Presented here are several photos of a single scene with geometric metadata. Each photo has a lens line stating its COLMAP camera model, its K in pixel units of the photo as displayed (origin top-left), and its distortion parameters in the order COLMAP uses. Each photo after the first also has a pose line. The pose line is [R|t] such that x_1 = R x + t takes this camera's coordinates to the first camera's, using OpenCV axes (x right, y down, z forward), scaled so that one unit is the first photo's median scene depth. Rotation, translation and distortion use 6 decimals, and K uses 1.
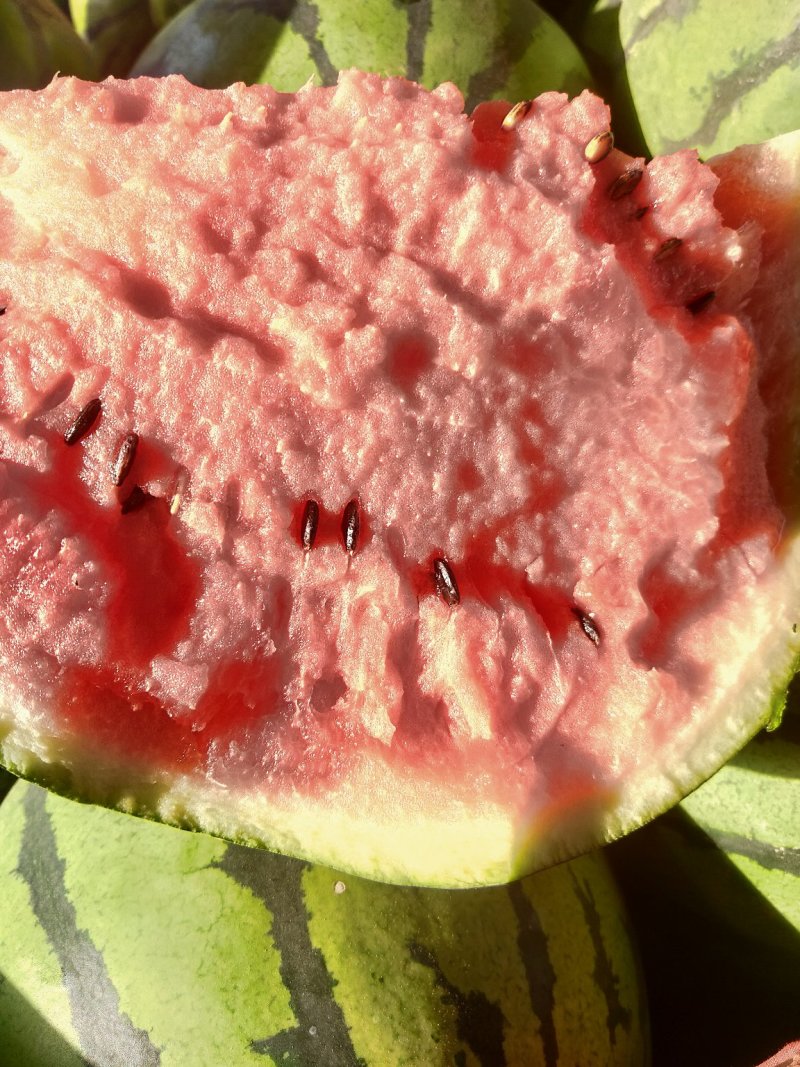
lens RADIAL K [[824.7, 0, 389.0], [0, 824.7, 534.7], [0, 0, 1]] dist [0.030163, -0.010720]
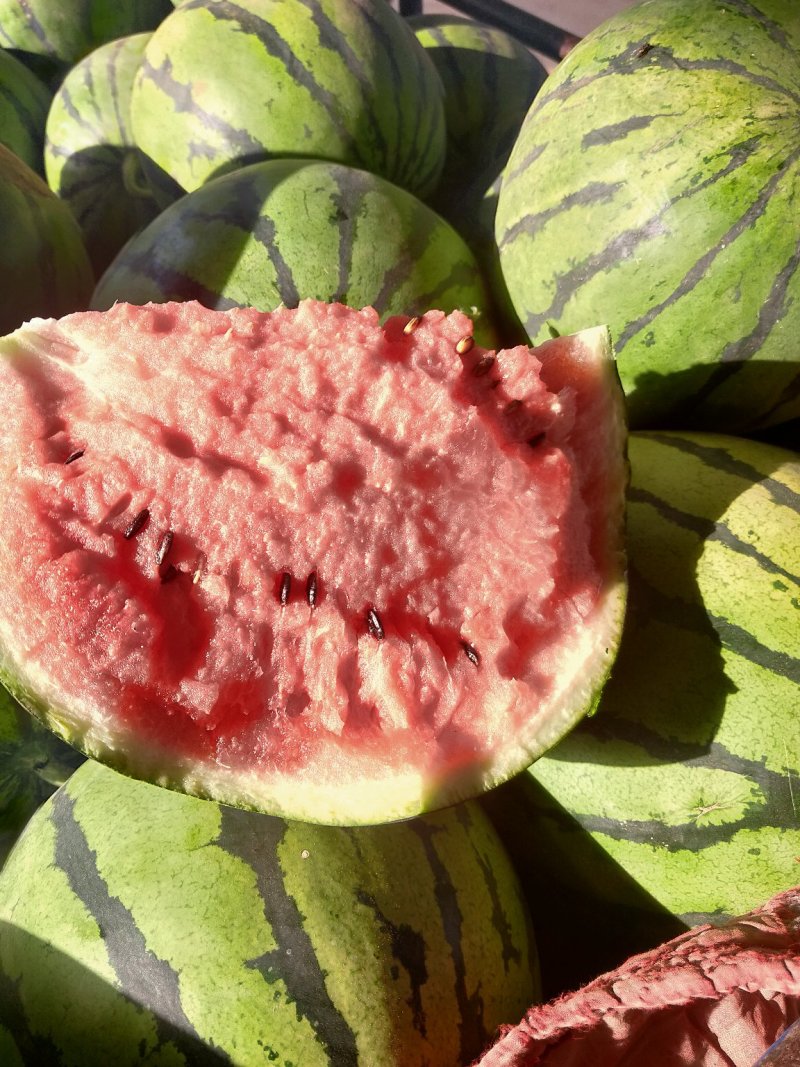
lens RADIAL K [[824.7, 0, 389.0], [0, 824.7, 534.7], [0, 0, 1]] dist [0.030163, -0.010720]
pose [[0.996678, -0.018668, 0.079269, -0.023007], [0.027272, 0.993680, -0.108890, 0.058926], [-0.076736, 0.110691, 0.990888, -0.520747]]
